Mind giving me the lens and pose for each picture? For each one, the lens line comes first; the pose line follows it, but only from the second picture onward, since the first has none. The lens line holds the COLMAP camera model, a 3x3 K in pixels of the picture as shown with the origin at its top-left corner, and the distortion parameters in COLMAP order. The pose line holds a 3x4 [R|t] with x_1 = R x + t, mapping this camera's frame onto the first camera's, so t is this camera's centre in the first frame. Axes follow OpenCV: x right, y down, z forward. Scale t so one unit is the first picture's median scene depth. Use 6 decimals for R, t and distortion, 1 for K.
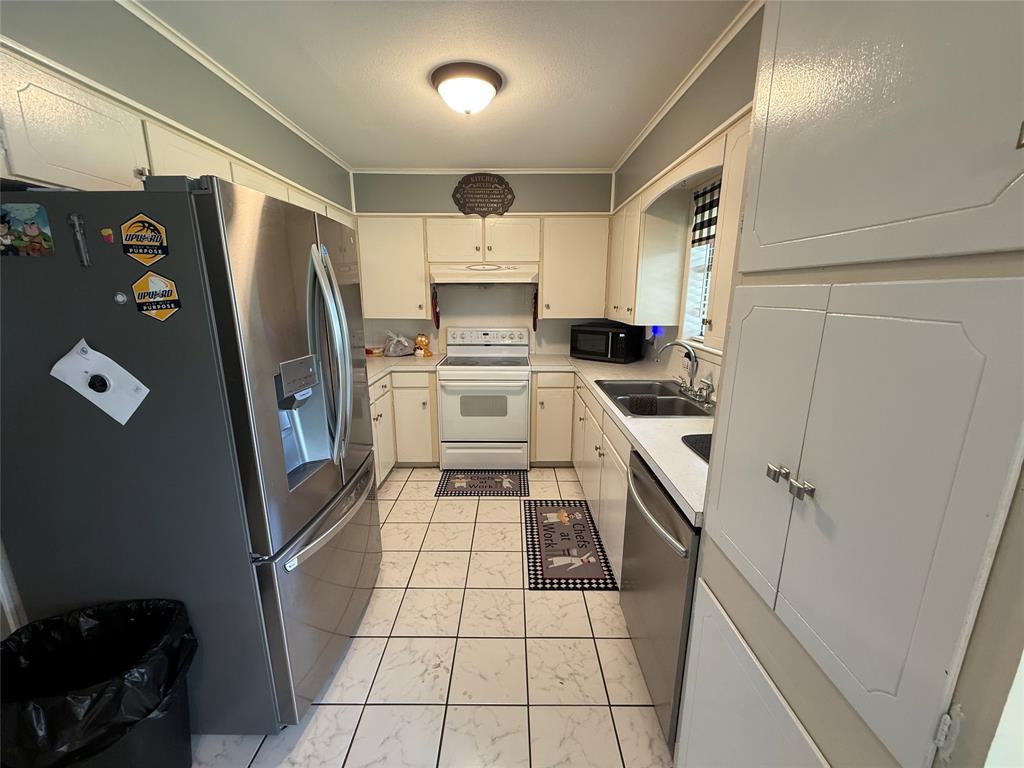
lens RADIAL K [[407.5, 0, 508.9], [0, 407.5, 384.1], [0, 0, 1]] dist [-0.002108, 0.000719]
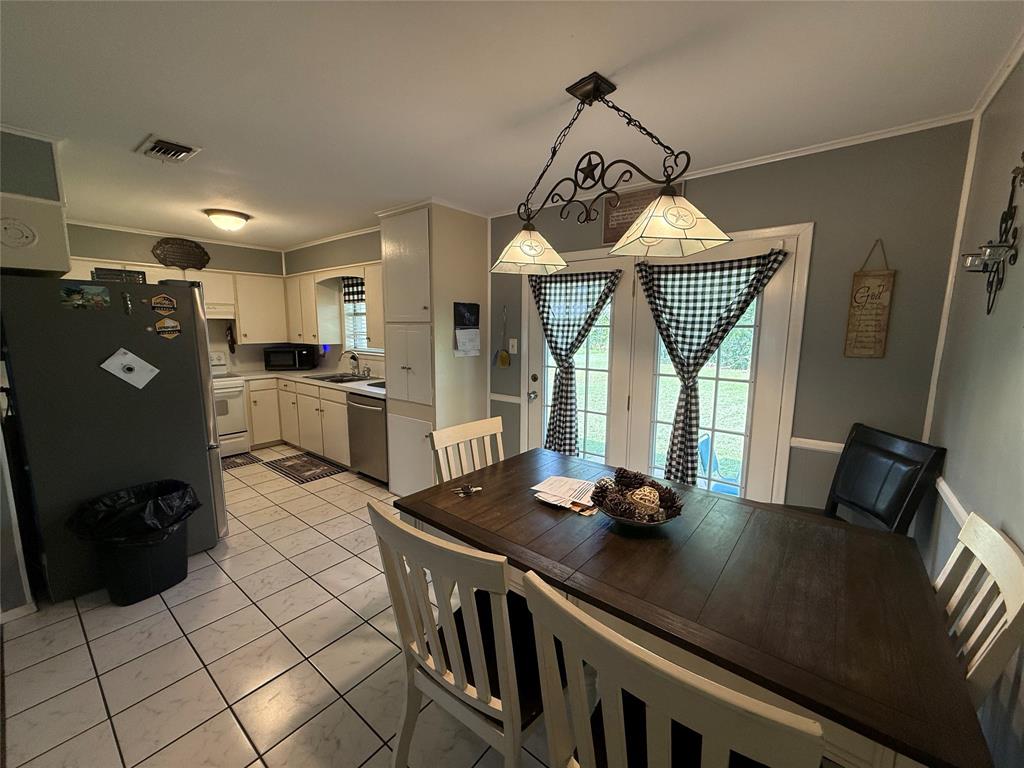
lens RADIAL K [[407.5, 0, 509.0], [0, 407.5, 383.4], [0, 0, 1]] dist [-0.002108, 0.000719]
pose [[0.619804, -0.107542, 0.777353, -0.620807], [0.168078, 0.985771, 0.002362, 0.170778], [-0.766546, 0.129191, 0.629060, -0.785087]]
